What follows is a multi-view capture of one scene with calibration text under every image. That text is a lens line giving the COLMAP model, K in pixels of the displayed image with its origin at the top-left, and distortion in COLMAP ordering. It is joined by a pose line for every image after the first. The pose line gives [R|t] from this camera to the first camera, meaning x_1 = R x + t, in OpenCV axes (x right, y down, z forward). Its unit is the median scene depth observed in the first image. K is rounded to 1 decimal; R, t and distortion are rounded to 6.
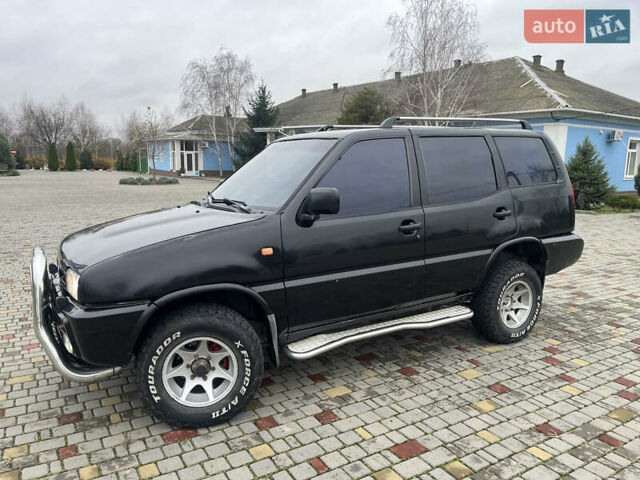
lens RADIAL K [[472.7, 0, 320.0], [0, 472.7, 240.0], [0, 0, 1]] dist [0.069838, -0.119173]
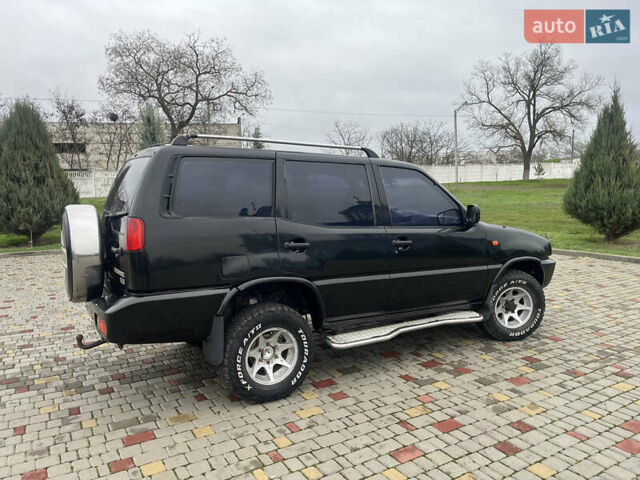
lens RADIAL K [[487.1, 0, 317.3], [0, 487.1, 238.9], [0, 0, 1]] dist [0.084918, -0.123321]
pose [[-0.999945, 0.001442, 0.010384, 0.135099], [0.004201, 0.962624, 0.270808, -0.442249], [-0.009606, 0.270836, -0.962577, 2.632372]]
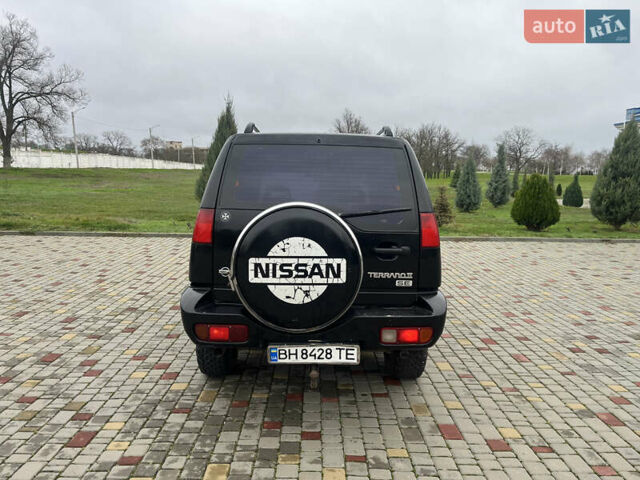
lens RADIAL K [[487.1, 0, 317.3], [0, 487.1, 238.9], [0, 0, 1]] dist [0.084918, -0.123321]
pose [[-0.497940, 0.090237, -0.862504, 1.393694], [-0.165339, 0.966450, 0.196565, -0.326638], [0.851304, 0.240483, -0.466315, 1.971017]]
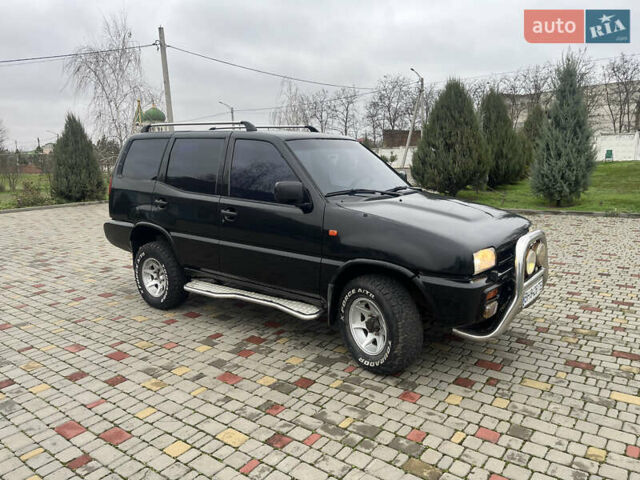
lens RADIAL K [[487.1, 0, 317.3], [0, 487.1, 238.9], [0, 0, 1]] dist [0.084918, -0.123321]
pose [[-0.363421, -0.158549, 0.918035, -1.347740], [0.166843, 0.958405, 0.231569, -0.293979], [-0.916564, 0.237324, -0.321851, 1.667124]]
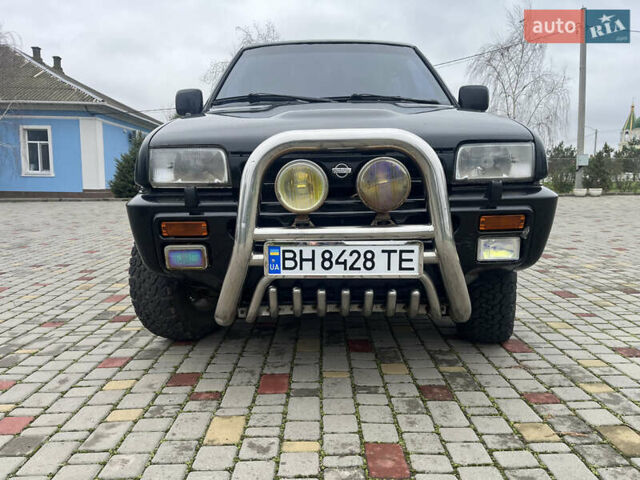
lens RADIAL K [[487.1, 0, 317.3], [0, 487.1, 238.9], [0, 0, 1]] dist [0.084918, -0.123321]
pose [[0.524190, -0.119988, 0.843106, -0.970908], [0.145822, 0.988049, 0.049953, 0.101239], [-0.839024, 0.096758, 0.535422, 0.656962]]
